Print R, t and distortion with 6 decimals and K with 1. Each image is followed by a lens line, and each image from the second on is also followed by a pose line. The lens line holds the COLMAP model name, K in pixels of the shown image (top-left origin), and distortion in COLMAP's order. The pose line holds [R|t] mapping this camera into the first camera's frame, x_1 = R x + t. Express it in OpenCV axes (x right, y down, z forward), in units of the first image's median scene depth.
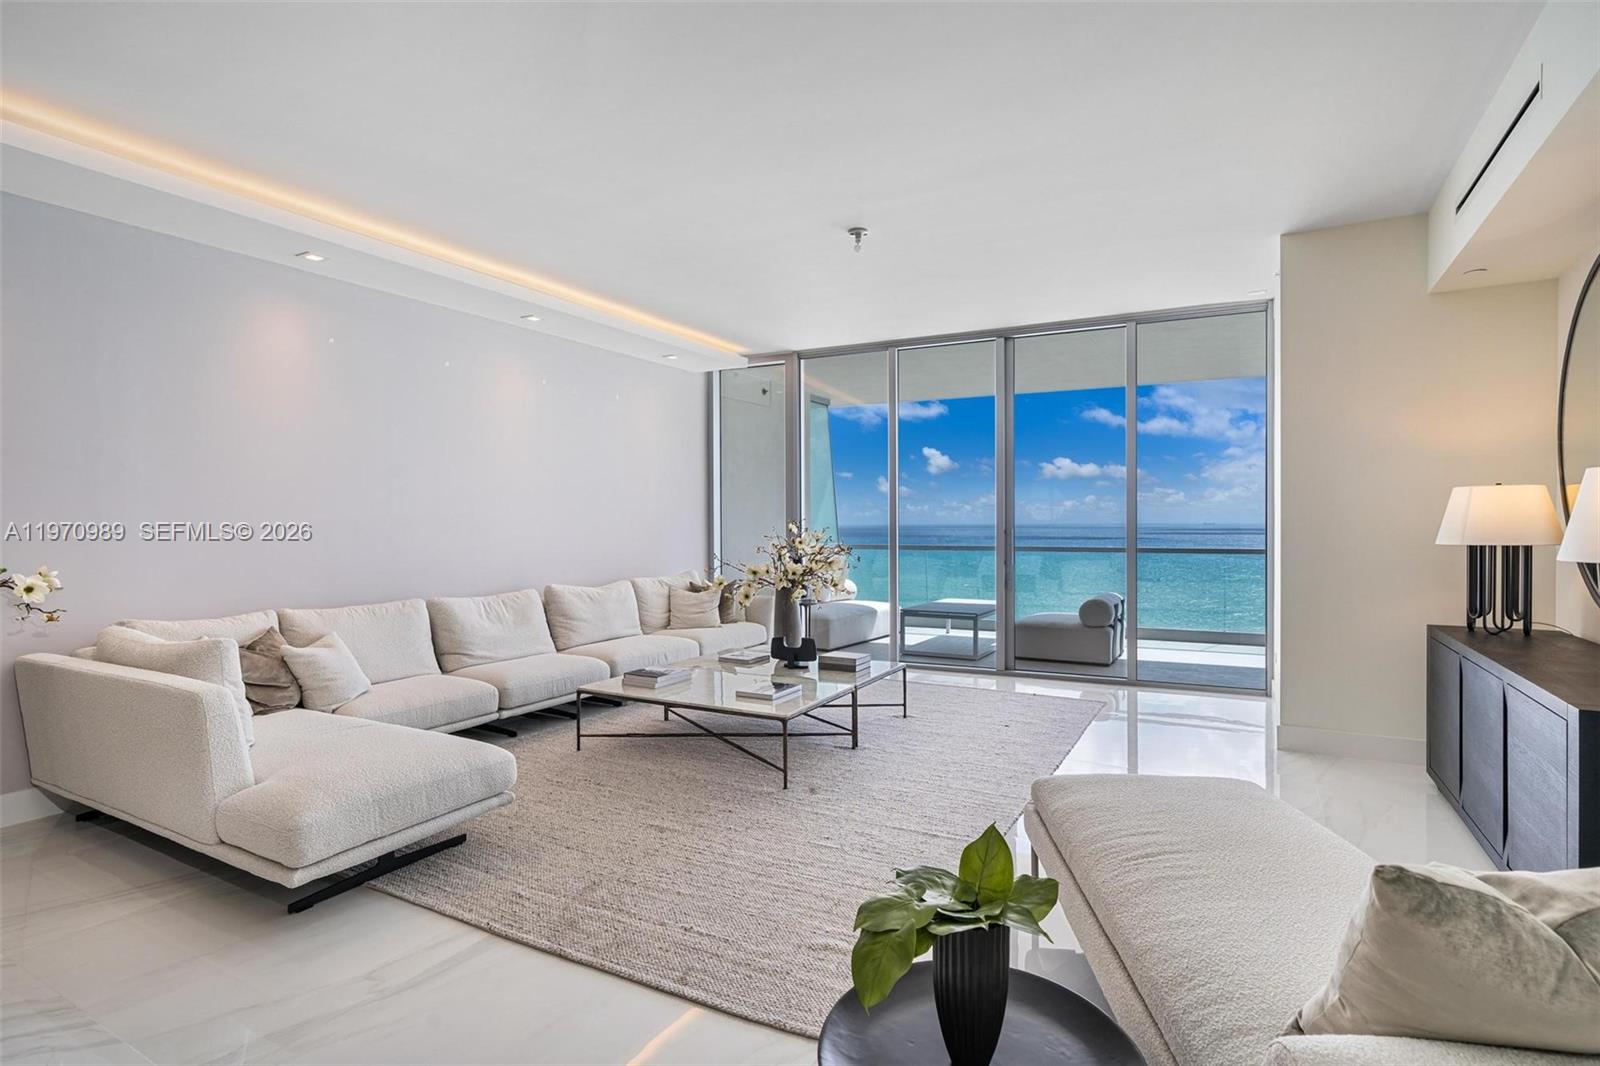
lens RADIAL K [[764.1, 0, 792.1], [0, 764.1, 532.1], [0, 0, 1]] dist [0.002712, 0.000032]
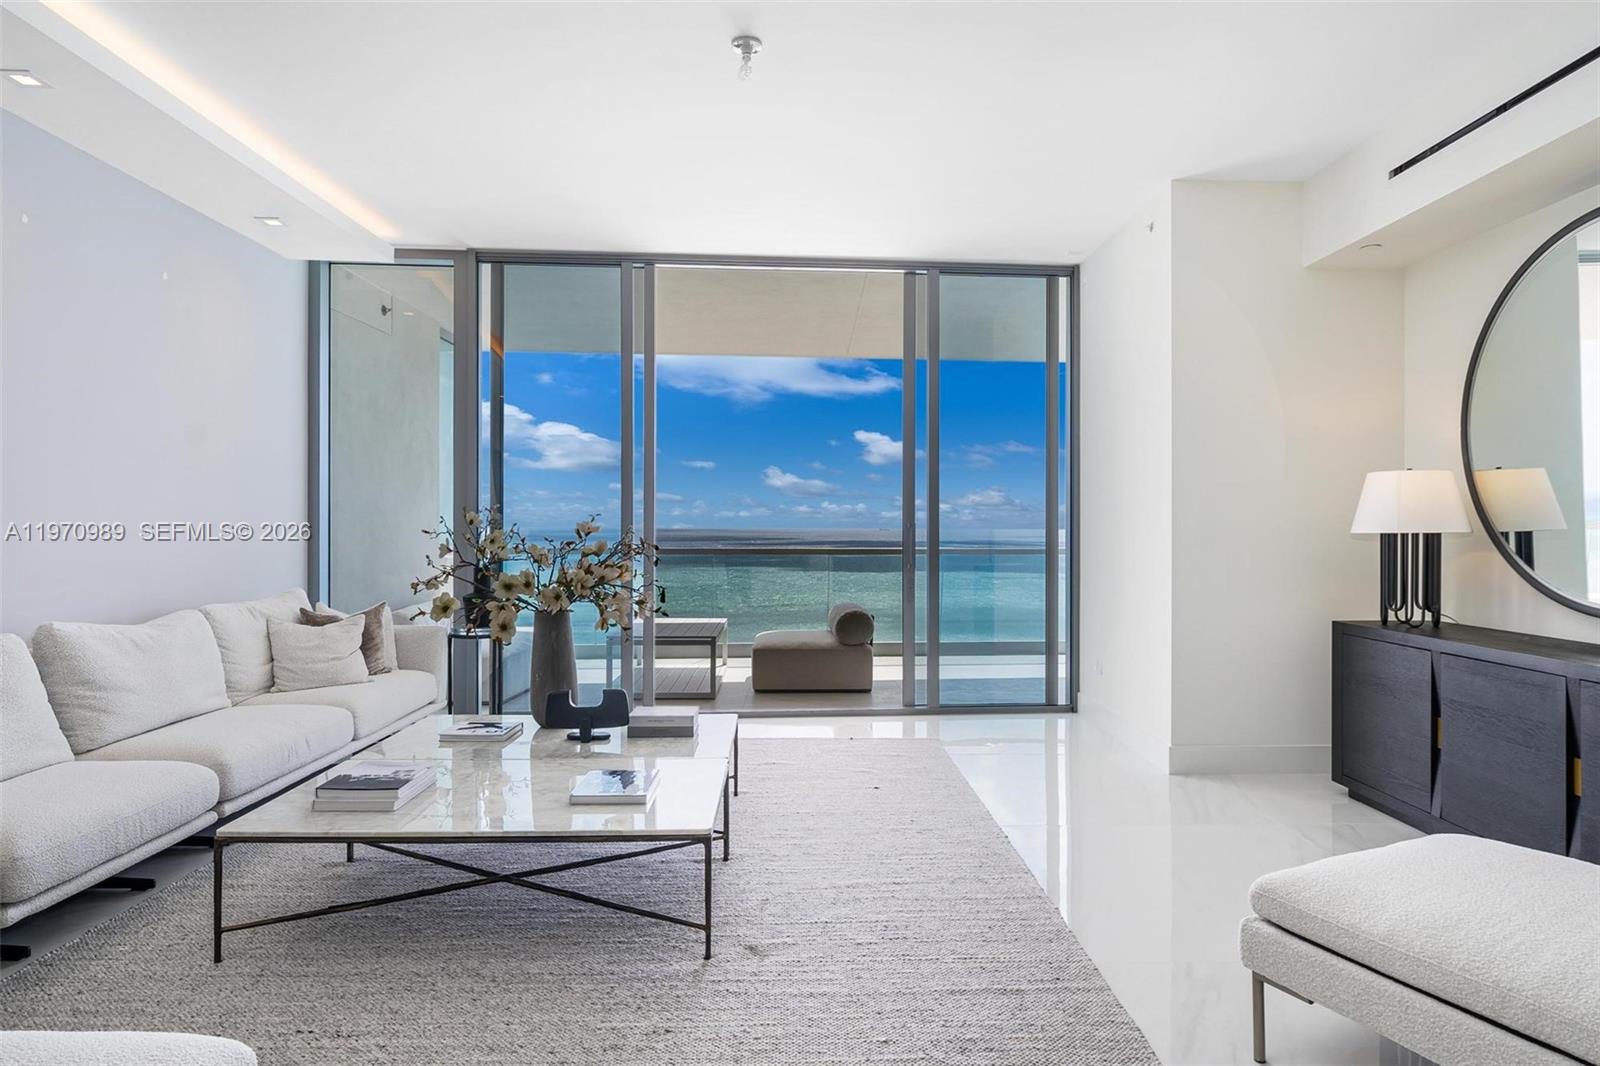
lens RADIAL K [[931.4, 0, 807.7], [0, 931.4, 528.5], [0, 0, 1]] dist [-0.000364, -0.001615]
pose [[0.867981, 0.003798, 0.496583, -0.215988], [0.000607, 0.999962, -0.008709, 0.014282], [-0.496597, 0.007861, 0.867946, 0.260383]]
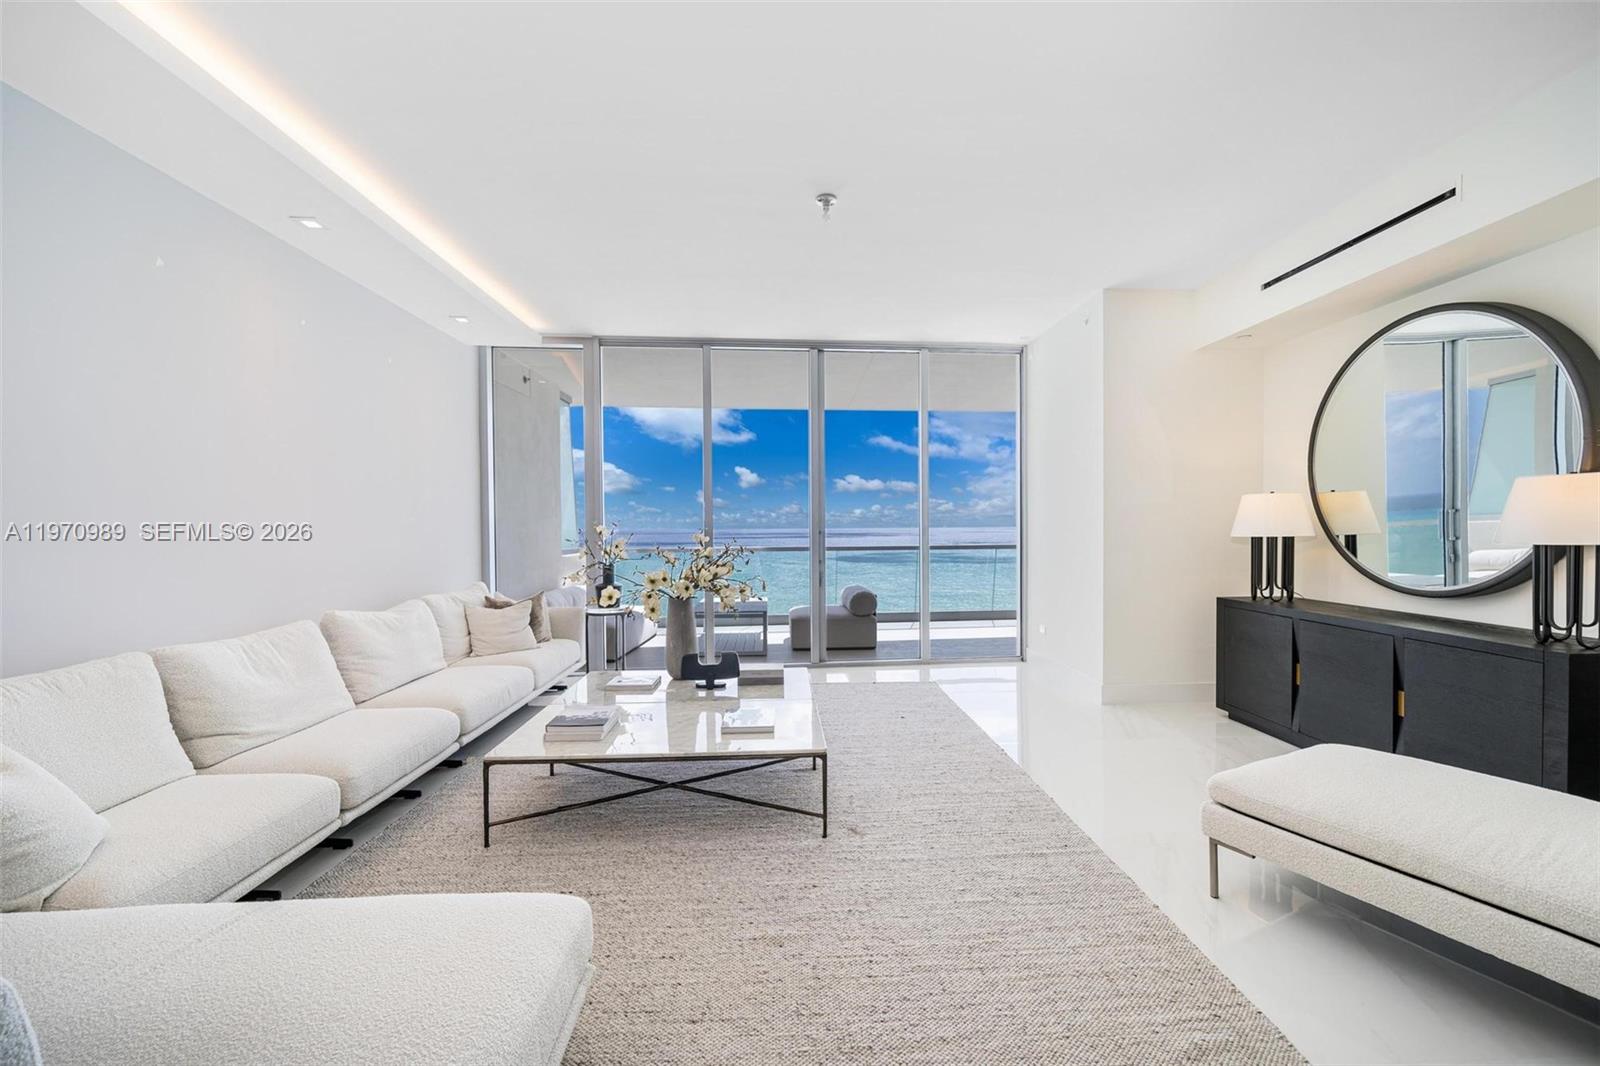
lens RADIAL K [[672.8, 0, 814.3], [0, 672.8, 543.1], [0, 0, 1]] dist [-0.000958, 0.000141]
pose [[0.855648, -0.015718, 0.517320, -0.292582], [0.010756, 0.999863, 0.012589, 0.002912], [-0.517447, -0.005207, 0.855699, 0.277069]]
